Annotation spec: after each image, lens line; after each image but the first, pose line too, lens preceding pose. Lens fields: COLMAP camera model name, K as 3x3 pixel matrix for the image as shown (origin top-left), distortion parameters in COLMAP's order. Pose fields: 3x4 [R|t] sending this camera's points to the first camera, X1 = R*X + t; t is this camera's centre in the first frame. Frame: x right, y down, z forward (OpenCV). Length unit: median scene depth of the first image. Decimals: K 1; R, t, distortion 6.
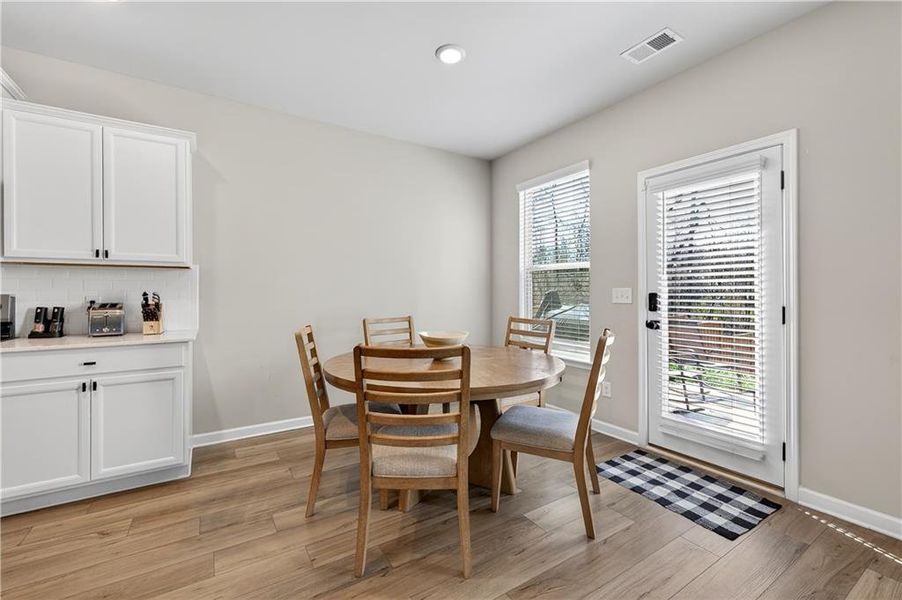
lens RADIAL K [[381.0, 0, 445.6], [0, 381.0, 292.4], [0, 0, 1]] dist [0.000971, 0.000352]
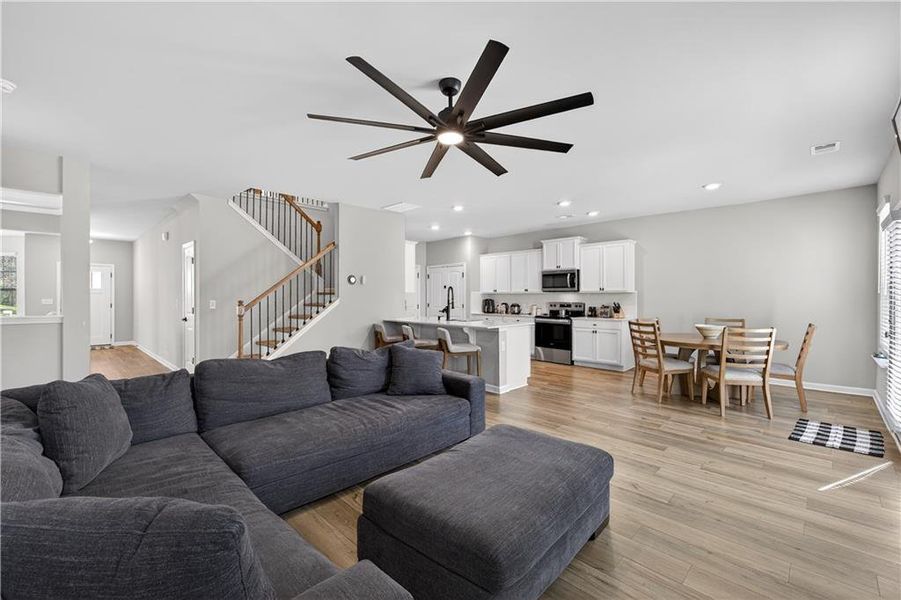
lens RADIAL K [[380.1, 0, 450.5], [0, 380.1, 300.0], [0, 0, 1]] dist [0.003447, 0.000500]
pose [[0.237333, 0.010167, -0.971375, 1.568900], [0.000291, 0.999944, 0.010537, -0.045882], [0.971428, -0.002783, 0.237317, -0.781552]]
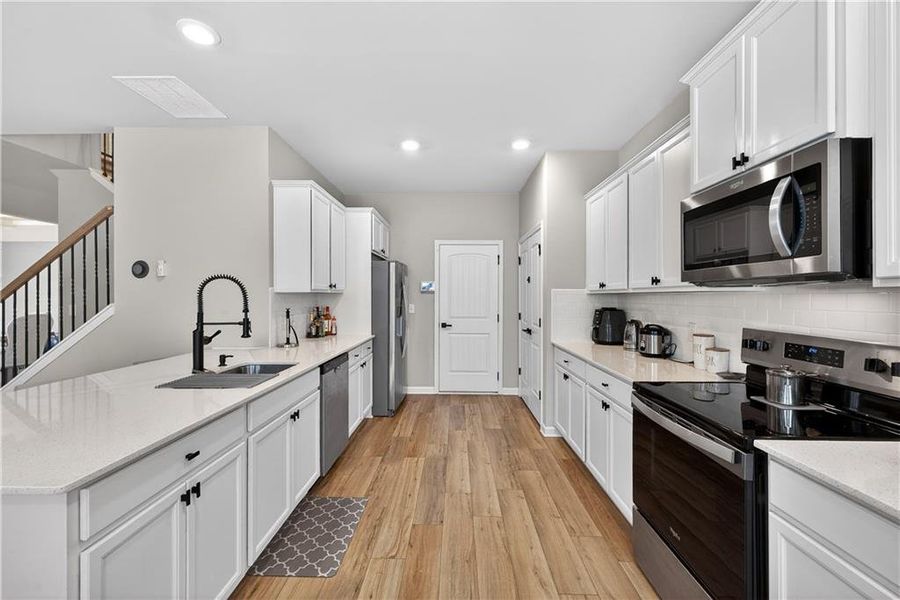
lens RADIAL K [[388.8, 0, 444.3], [0, 388.8, 296.9], [0, 0, 1]] dist [0.000915, 0.000098]
pose [[-0.550556, 0.002413, -0.834795, -0.331502], [0.000691, 0.999997, 0.002435, -0.058828], [0.834798, 0.000764, -0.550556, 0.682555]]
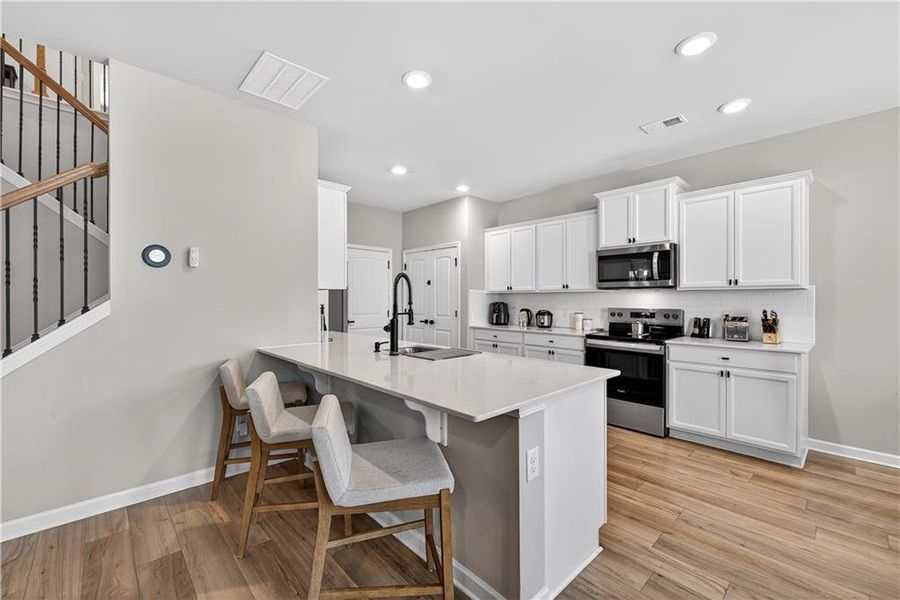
lens RADIAL K [[379.7, 0, 450.0], [0, 379.7, 300.0], [0, 0, 1]] dist [0.003447, 0.000500]
pose [[0.195184, 0.005322, -0.980752, 0.256573], [-0.000163, 0.999985, 0.005394, -0.040241], [0.980767, -0.000893, 0.195182, -0.282738]]
